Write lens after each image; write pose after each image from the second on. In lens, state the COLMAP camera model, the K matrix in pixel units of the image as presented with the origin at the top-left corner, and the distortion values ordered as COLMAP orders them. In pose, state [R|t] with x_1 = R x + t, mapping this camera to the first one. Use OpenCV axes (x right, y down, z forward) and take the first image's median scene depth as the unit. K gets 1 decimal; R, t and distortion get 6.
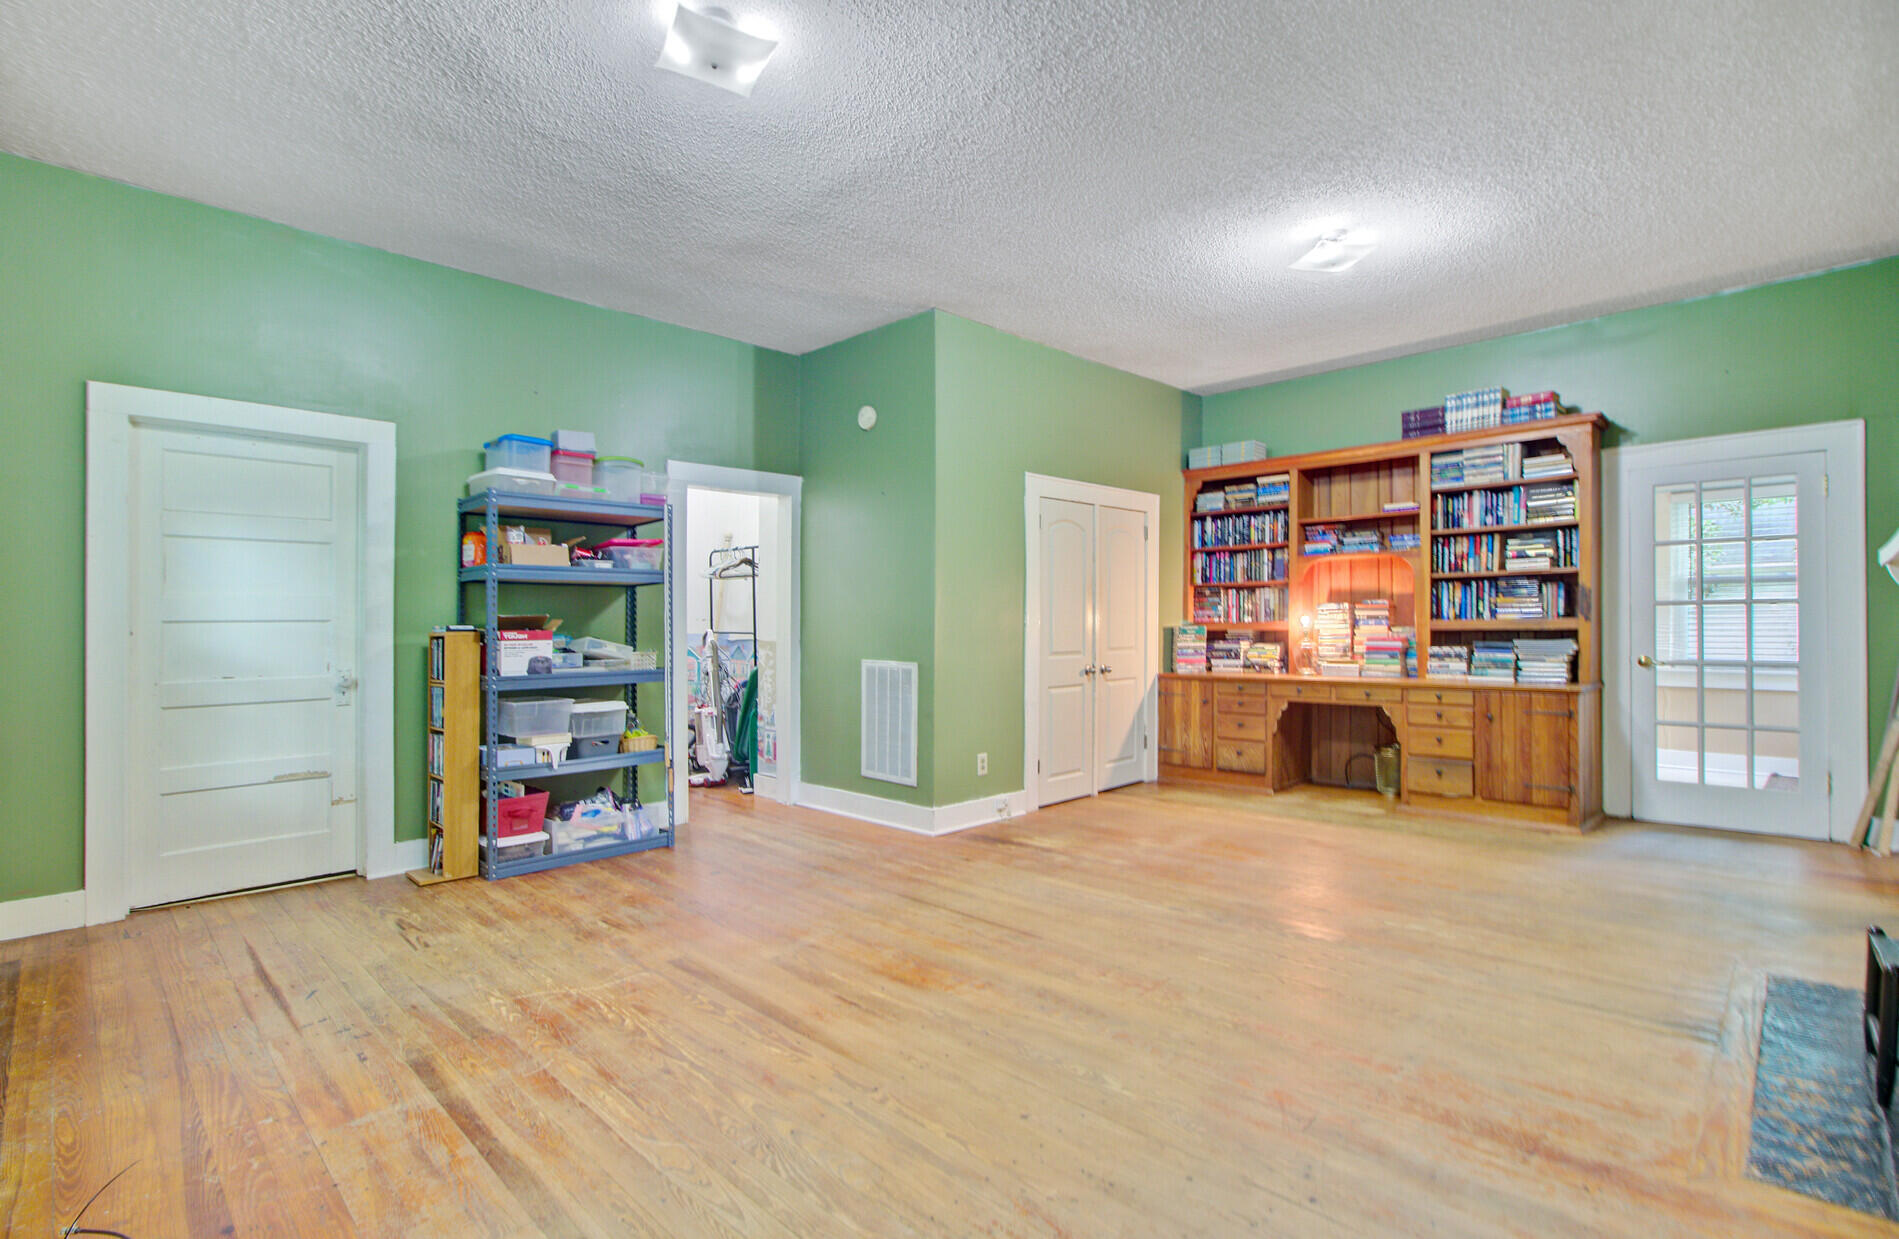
lens RADIAL K [[879.9, 0, 949.5], [0, 879.9, 619.5], [0, 0, 1]] dist [-0.005020, -0.000443]
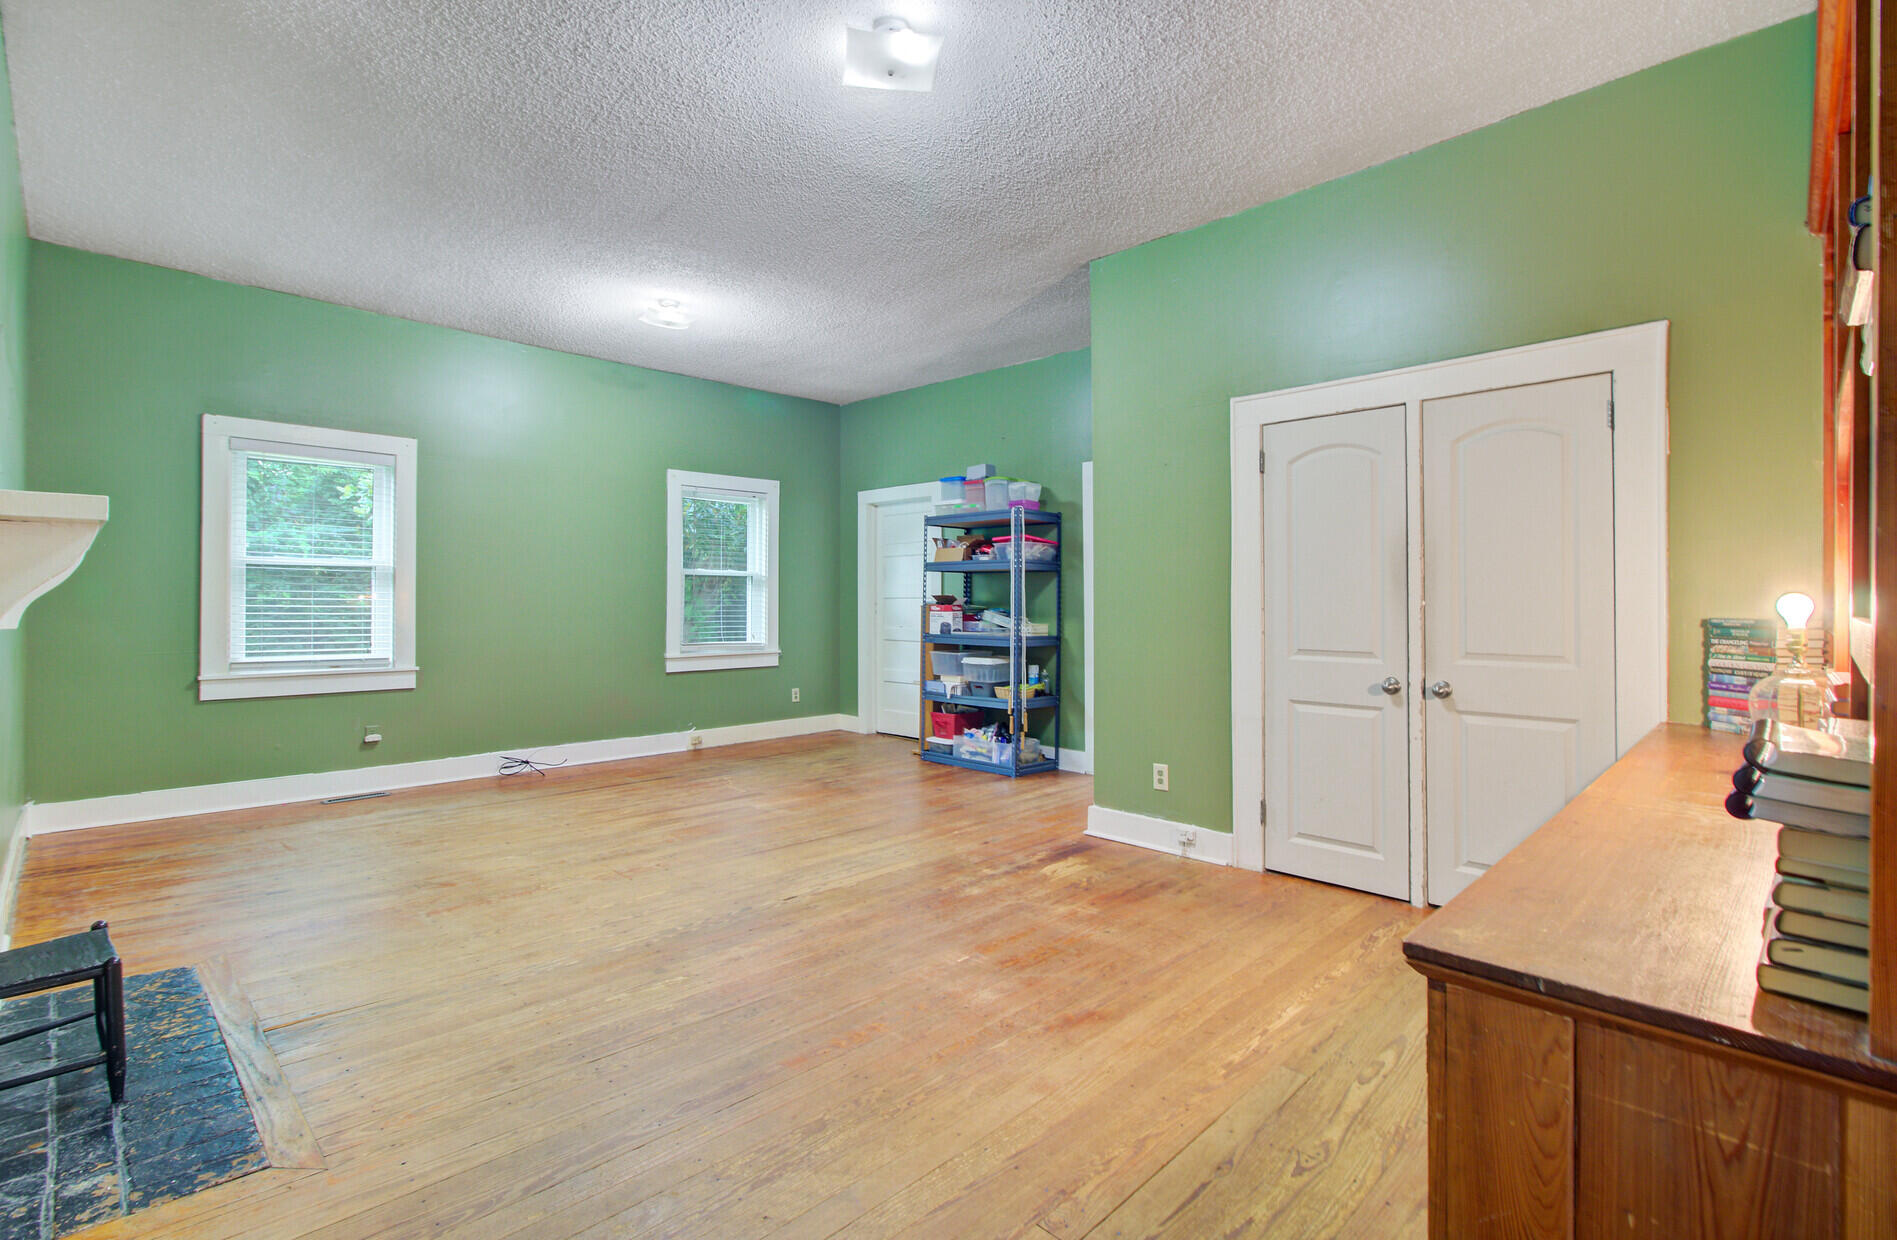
lens RADIAL K [[871.5, 0, 945.9], [0, 871.5, 593.3], [0, 0, 1]] dist [-0.032264, 0.000133]
pose [[0.001955, -0.006338, -0.999978, 1.026975], [0.001318, 0.999979, -0.006335, 0.001628], [0.999997, -0.001305, 0.001963, 0.990551]]
